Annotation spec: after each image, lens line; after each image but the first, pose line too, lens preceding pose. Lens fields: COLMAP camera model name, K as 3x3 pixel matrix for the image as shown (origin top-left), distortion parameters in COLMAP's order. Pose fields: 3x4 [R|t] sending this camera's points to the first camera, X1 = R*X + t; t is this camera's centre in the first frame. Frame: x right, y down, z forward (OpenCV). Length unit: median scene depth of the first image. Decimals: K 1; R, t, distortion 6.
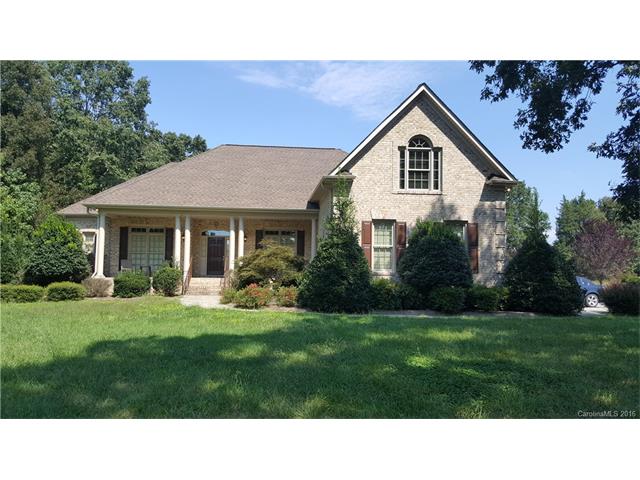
lens RADIAL K [[487.3, 0, 318.7], [0, 487.3, 238.6], [0, 0, 1]] dist [-0.015315, -0.017034]
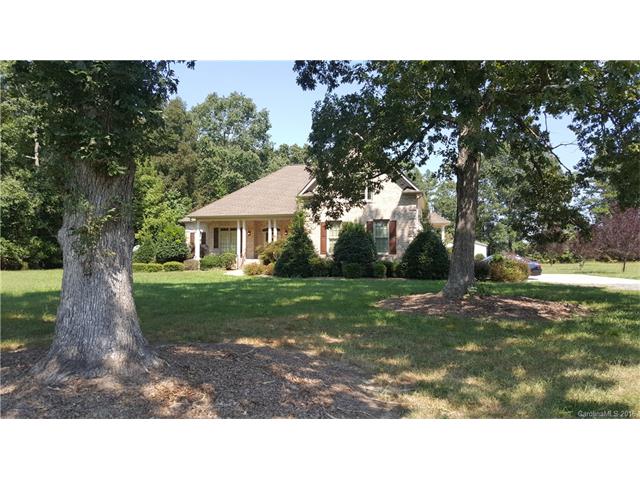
lens RADIAL K [[487.3, 0, 321.6], [0, 487.3, 241.9], [0, 0, 1]] dist [-0.015315, -0.017034]
pose [[0.931719, -0.020645, -0.362594, 0.556859], [0.034297, 0.998923, 0.031254, -0.017639], [0.361558, -0.041556, 0.931423, -0.409539]]
